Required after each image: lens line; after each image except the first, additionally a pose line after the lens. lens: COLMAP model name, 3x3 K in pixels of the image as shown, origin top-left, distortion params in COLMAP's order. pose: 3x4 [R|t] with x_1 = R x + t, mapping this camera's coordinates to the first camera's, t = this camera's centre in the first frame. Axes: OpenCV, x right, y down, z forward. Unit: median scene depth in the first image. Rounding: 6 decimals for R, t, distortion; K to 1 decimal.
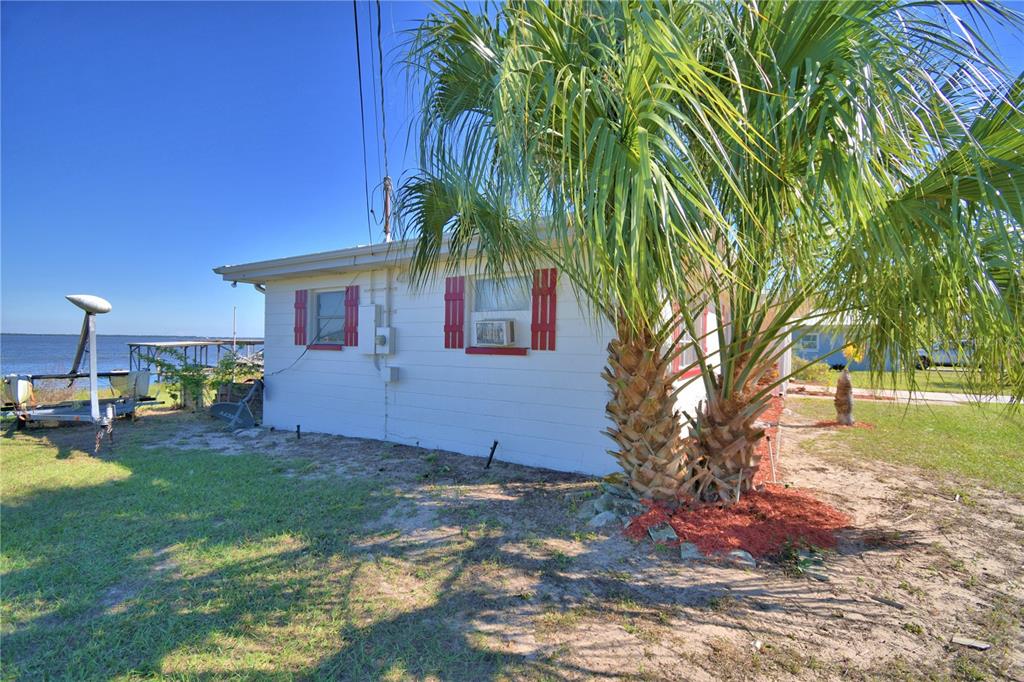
lens RADIAL K [[450.8, 0, 505.3], [0, 450.8, 337.7], [0, 0, 1]] dist [0.027412, -0.029723]
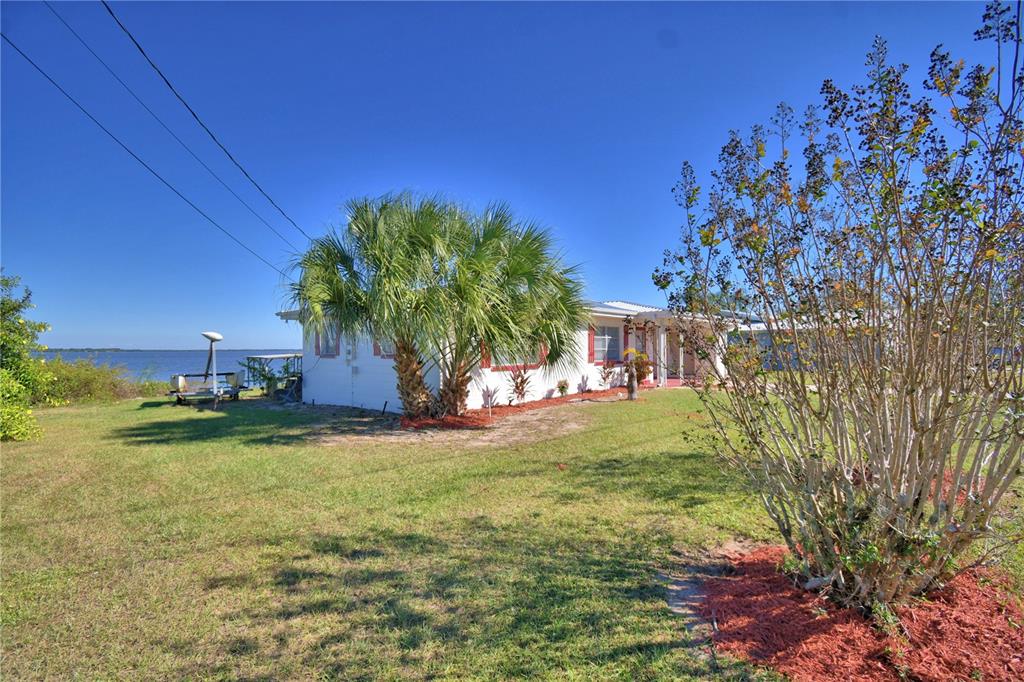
lens RADIAL K [[450.8, 0, 505.3], [0, 450.8, 337.7], [0, 0, 1]] dist [0.027412, -0.029723]
pose [[0.982160, -0.022431, -0.186703, 0.582867], [0.018846, 0.999603, -0.020955, -0.001629], [0.187099, 0.017063, 0.982193, -0.585277]]
